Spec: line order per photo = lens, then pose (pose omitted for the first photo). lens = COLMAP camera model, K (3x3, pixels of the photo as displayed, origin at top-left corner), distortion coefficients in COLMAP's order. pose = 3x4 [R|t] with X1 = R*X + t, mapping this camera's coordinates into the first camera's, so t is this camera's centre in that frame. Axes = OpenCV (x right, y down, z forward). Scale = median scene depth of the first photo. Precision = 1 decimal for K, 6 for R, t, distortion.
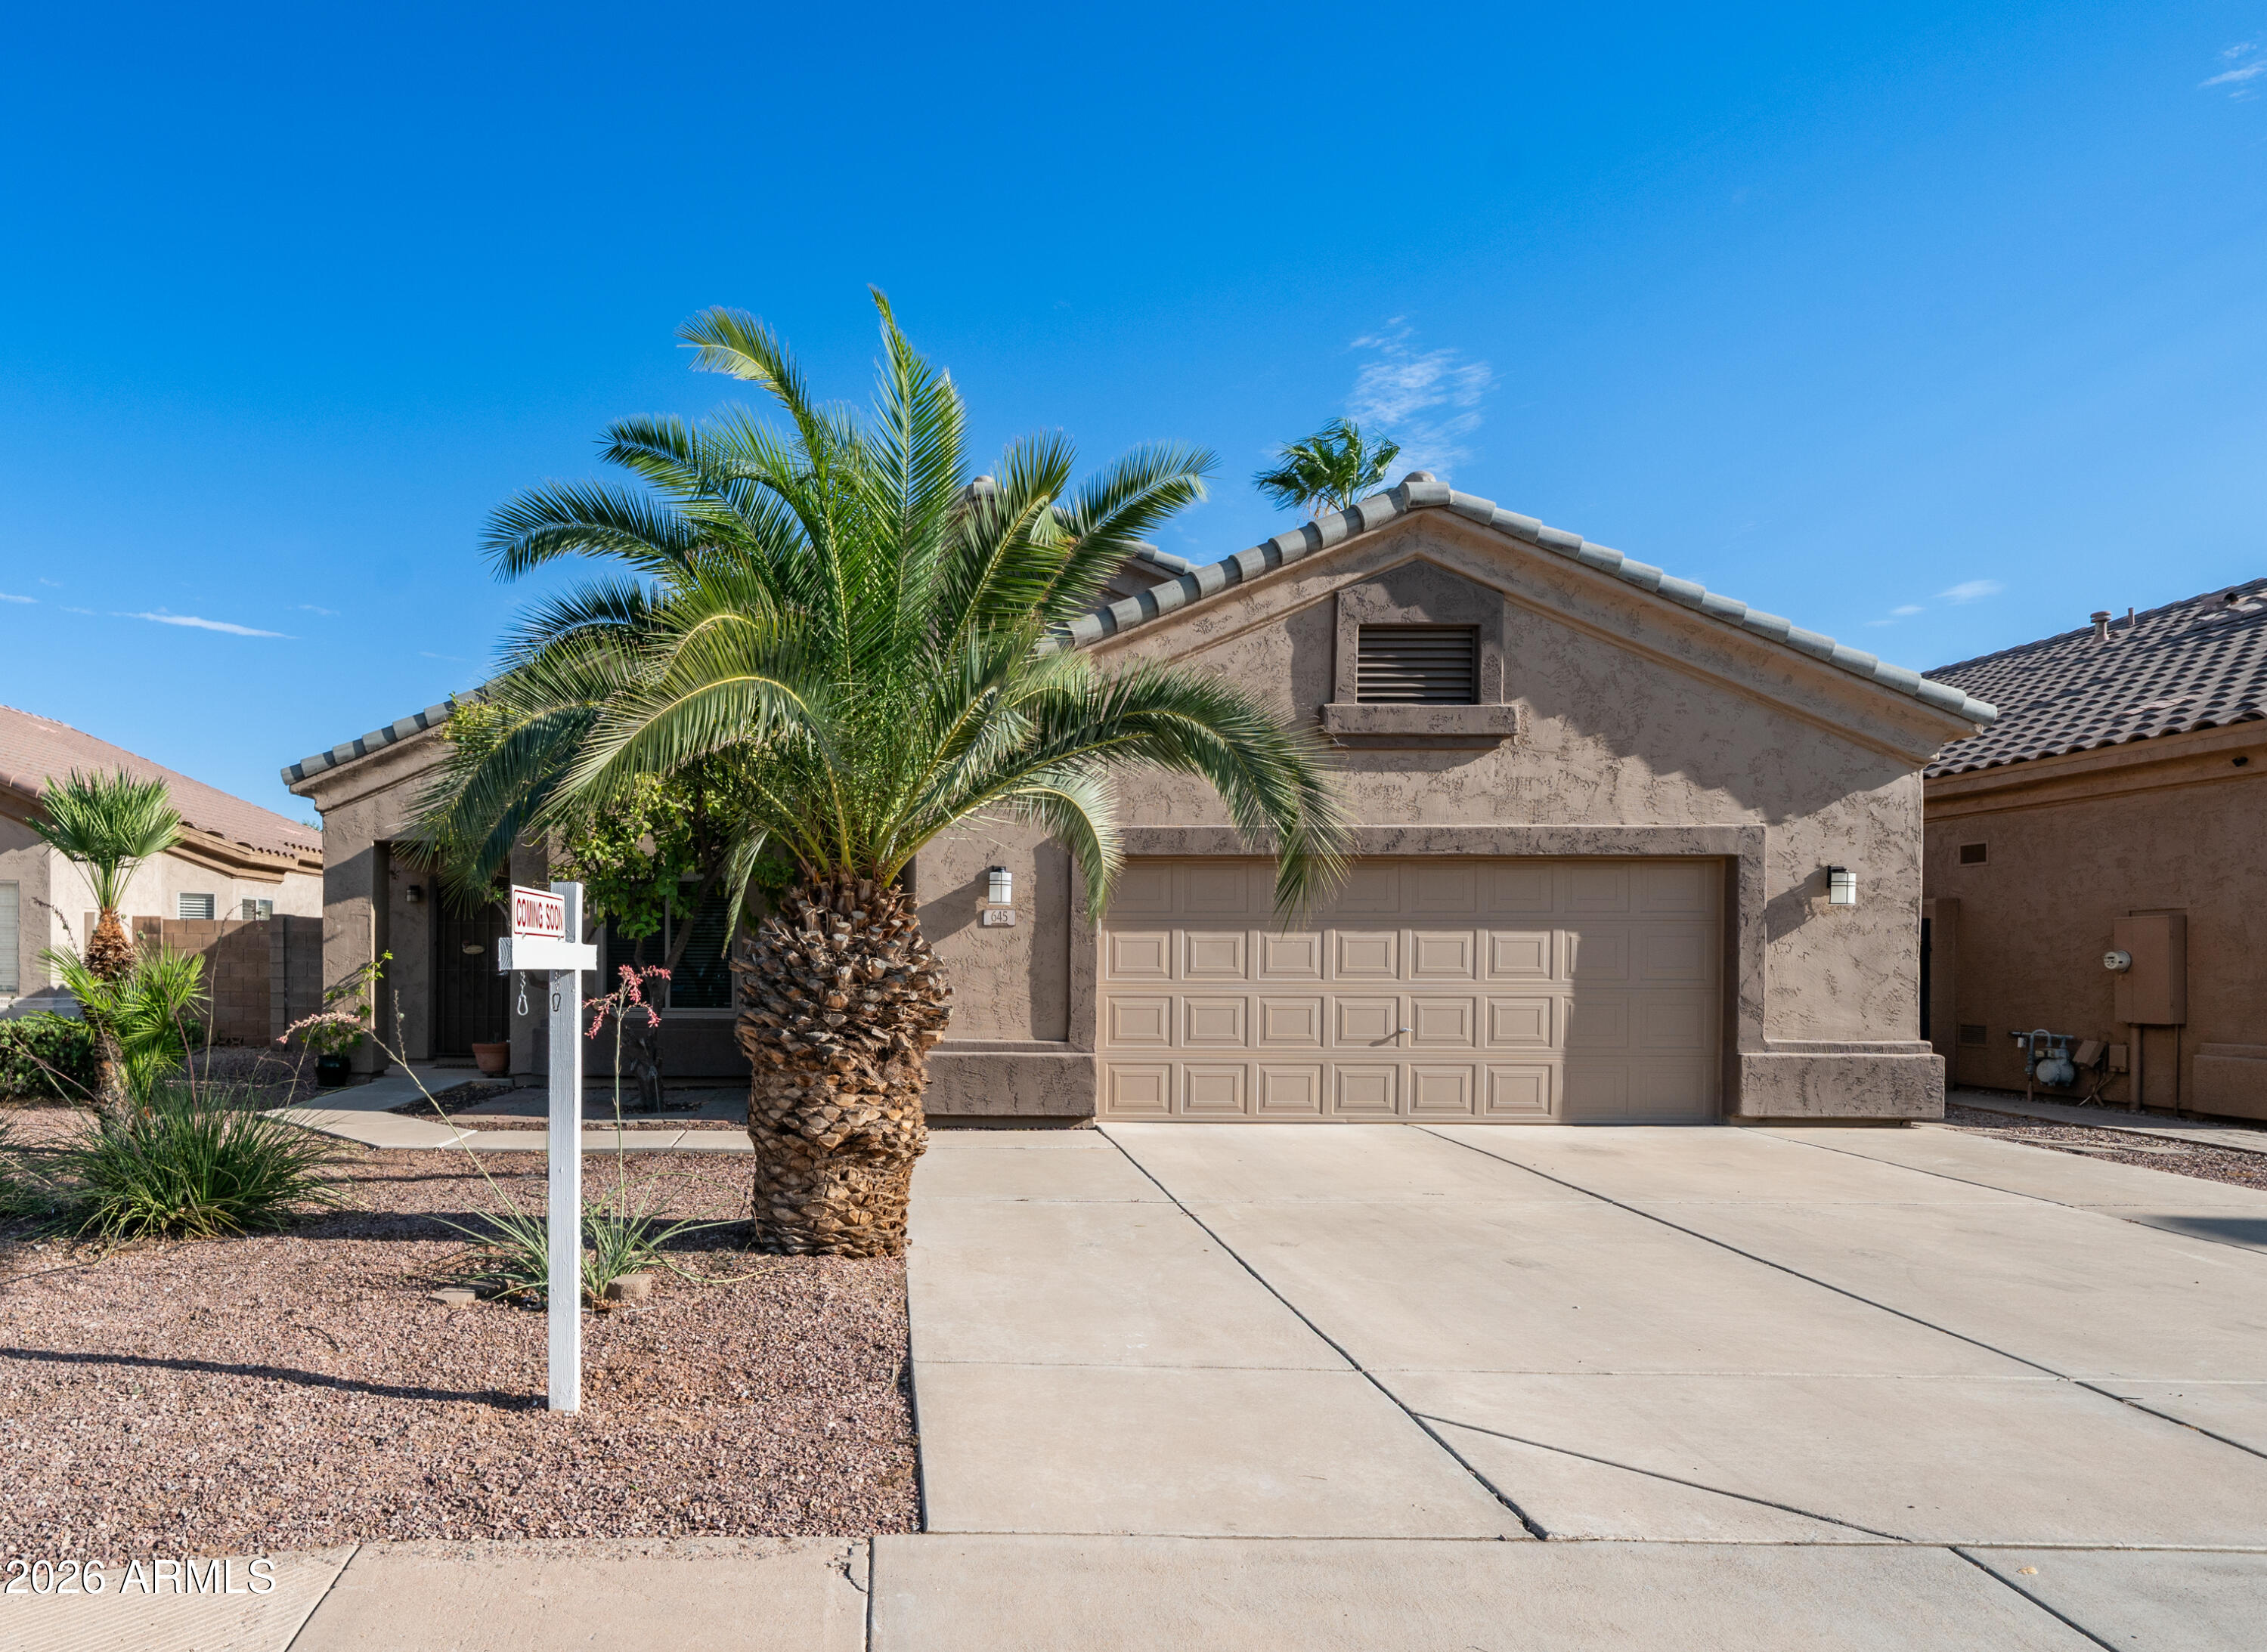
lens RADIAL K [[1695.8, 0, 1134.7], [0, 1695.8, 1001.0], [0, 0, 1]] dist [0.002244, 0.000538]
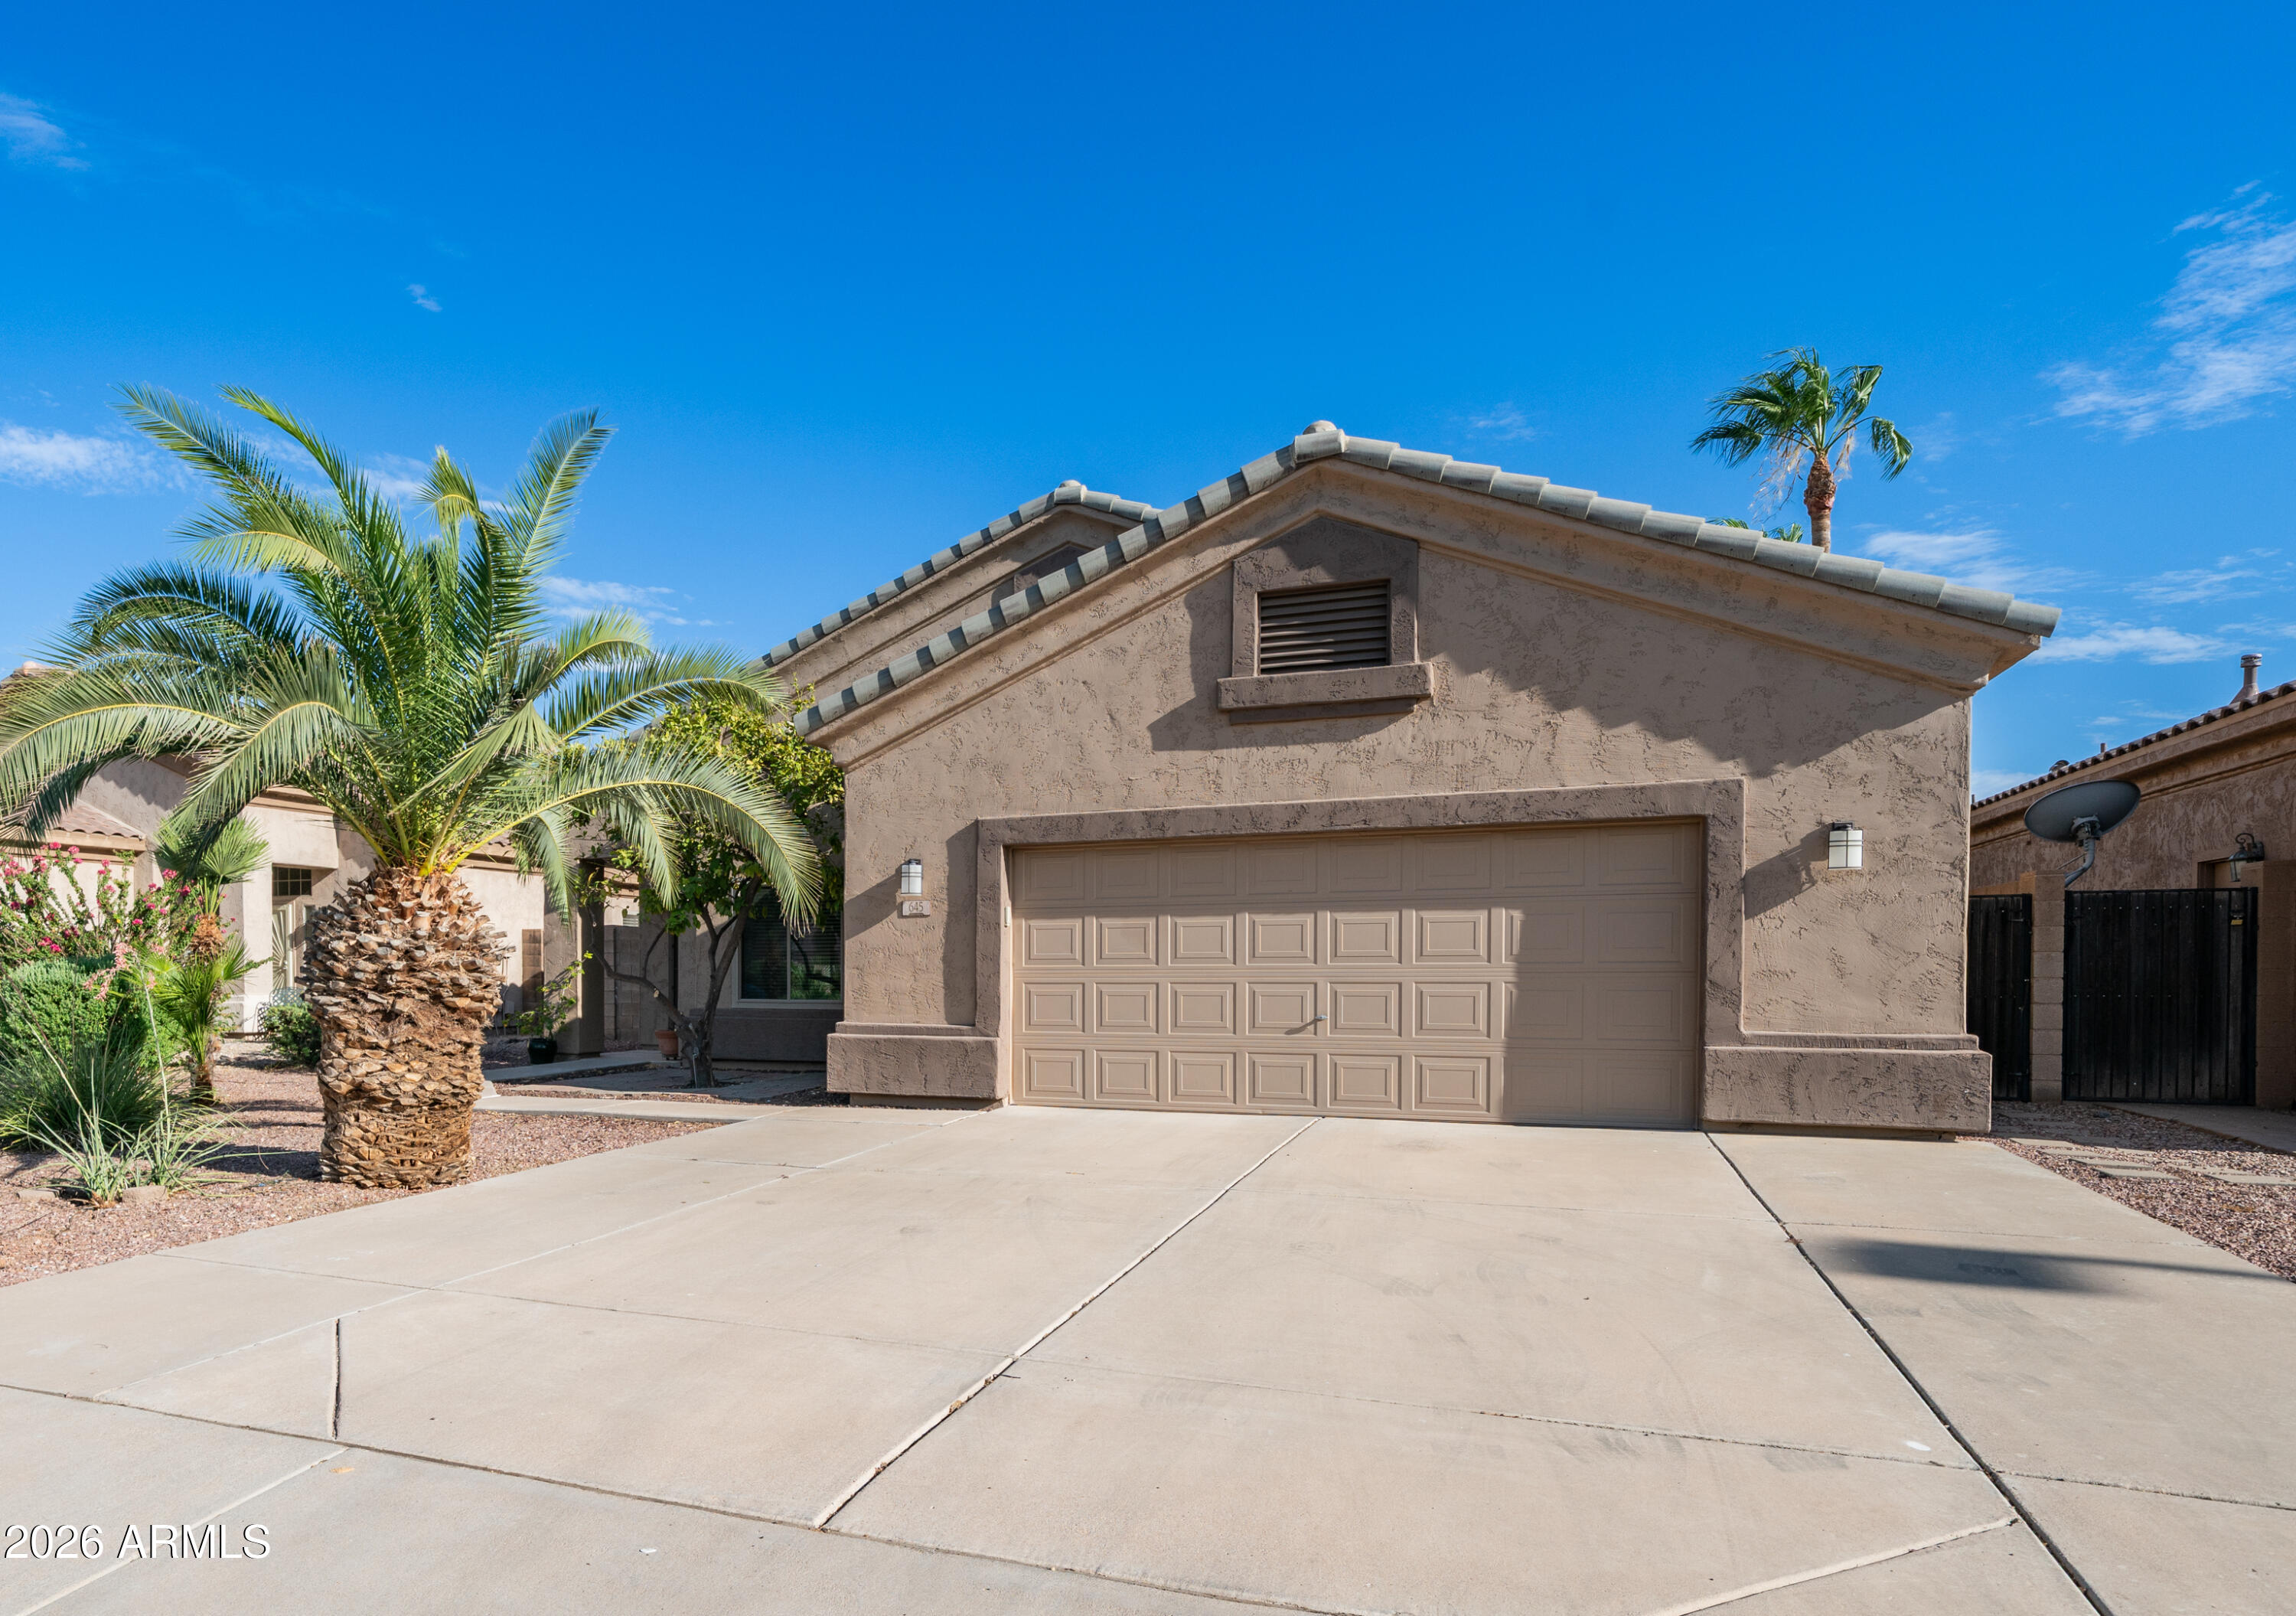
lens RADIAL K [[1736.8, 0, 1144.2], [0, 1736.8, 1044.9], [0, 0, 1]] dist [0.001185, -0.001985]
pose [[0.897150, 0.009883, -0.441615, 0.501364], [-0.003835, 0.999886, 0.014586, 0.018712], [0.441709, -0.011392, 0.897086, 0.088744]]
